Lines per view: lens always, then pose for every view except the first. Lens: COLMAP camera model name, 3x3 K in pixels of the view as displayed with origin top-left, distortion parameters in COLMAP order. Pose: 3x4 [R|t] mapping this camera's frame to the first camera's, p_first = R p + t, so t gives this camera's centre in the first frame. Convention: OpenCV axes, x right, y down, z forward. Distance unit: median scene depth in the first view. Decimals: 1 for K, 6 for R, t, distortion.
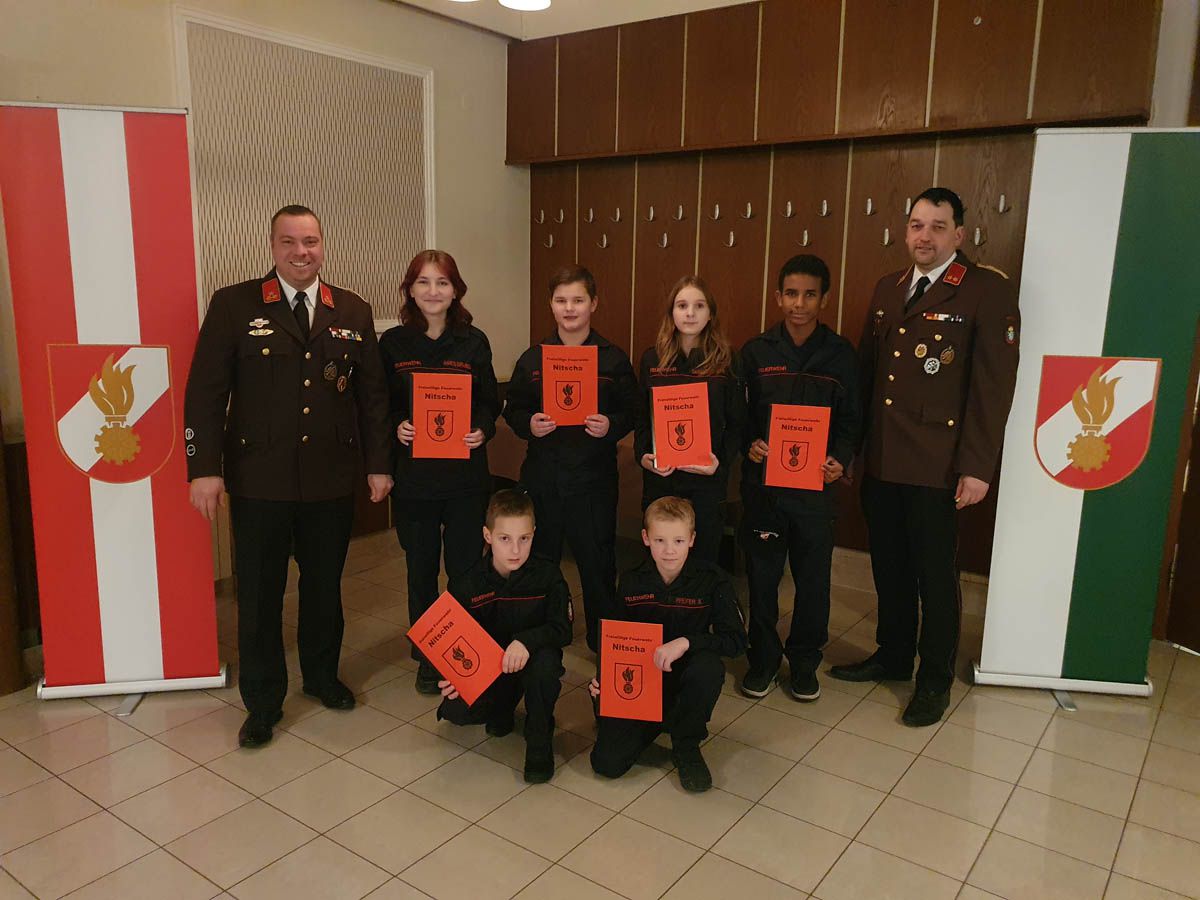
lens RADIAL K [[955.5, 0, 589.0], [0, 955.5, 444.8], [0, 0, 1]] dist [0.006128, 0.037437]
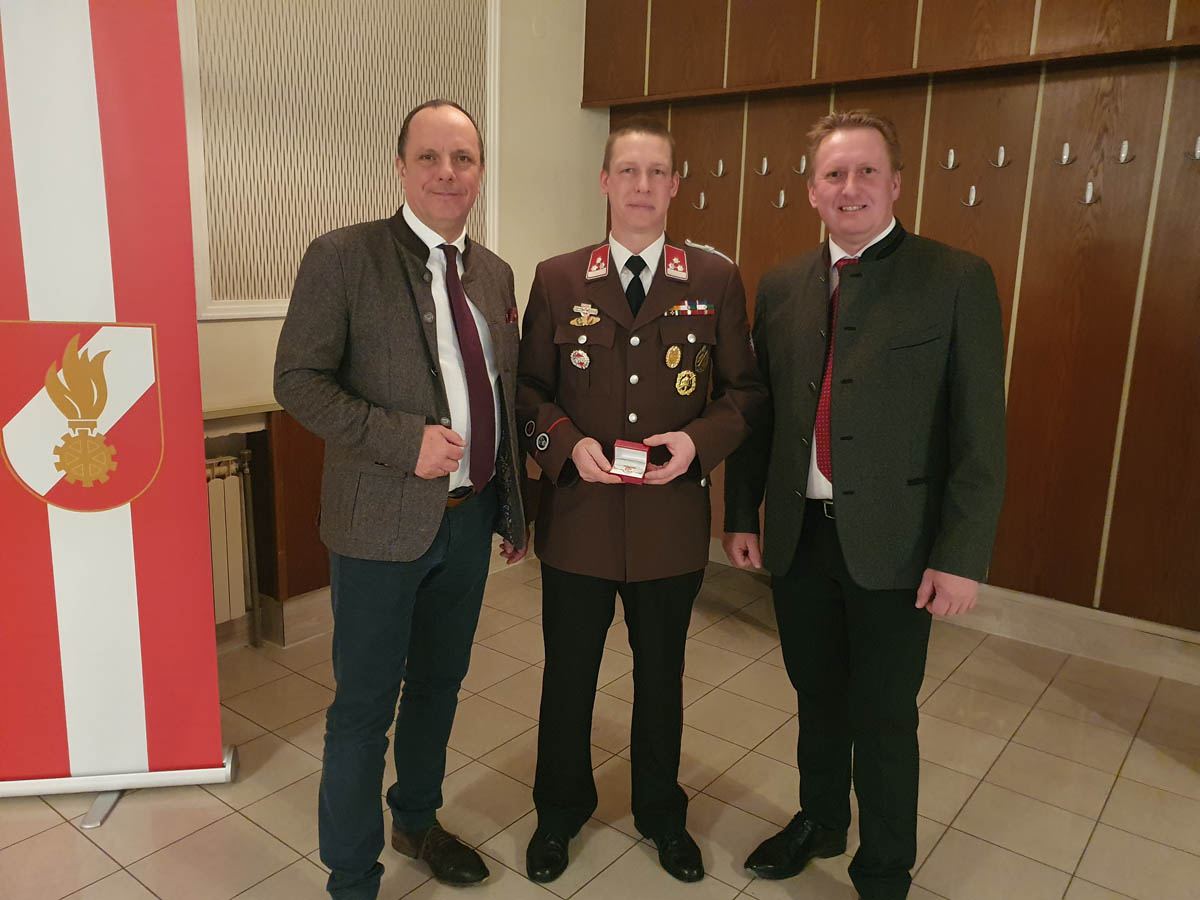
lens RADIAL K [[955.5, 0, 581.3], [0, 955.5, 437.9], [0, 0, 1]] dist [0.006128, 0.037437]
pose [[0.999394, 0.015157, -0.031337, -0.082764], [-0.014779, 0.999815, 0.012272, -0.028388], [0.031517, -0.011801, 0.999434, 0.256100]]
